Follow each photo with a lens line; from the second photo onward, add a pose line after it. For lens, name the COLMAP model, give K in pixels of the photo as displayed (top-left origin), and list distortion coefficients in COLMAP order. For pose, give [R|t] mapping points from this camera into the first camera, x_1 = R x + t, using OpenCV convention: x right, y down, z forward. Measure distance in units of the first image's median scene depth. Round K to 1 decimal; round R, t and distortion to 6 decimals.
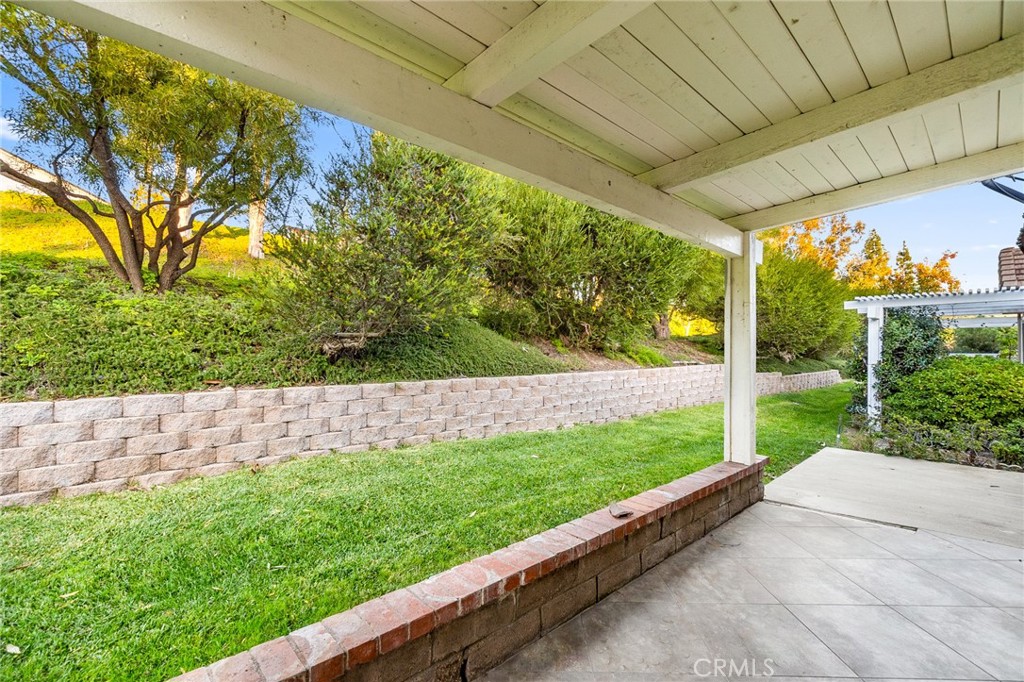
lens RADIAL K [[444.4, 0, 512.0], [0, 444.4, 341.0], [0, 0, 1]] dist [-0.000080, 0.000124]
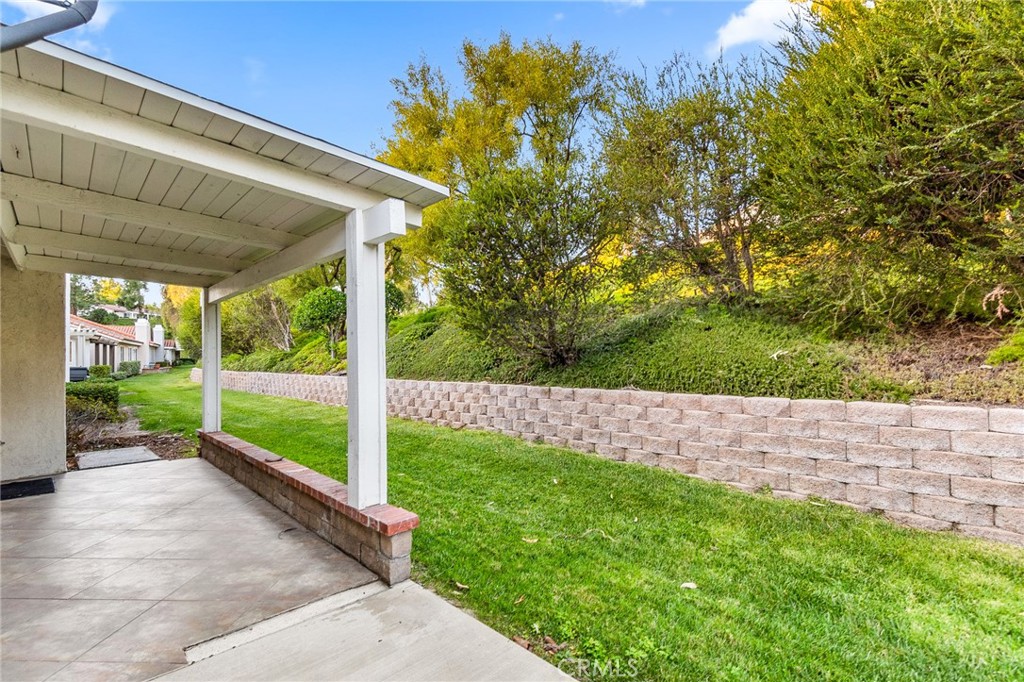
lens RADIAL K [[461.4, 0, 507.2], [0, 461.4, 350.7], [0, 0, 1]] dist [-0.001438, 0.000054]
pose [[0.023534, -0.012444, -0.999646, 0.931895], [0.034698, 0.999330, -0.011623, 0.008890], [0.999121, -0.034412, 0.023950, 0.857744]]
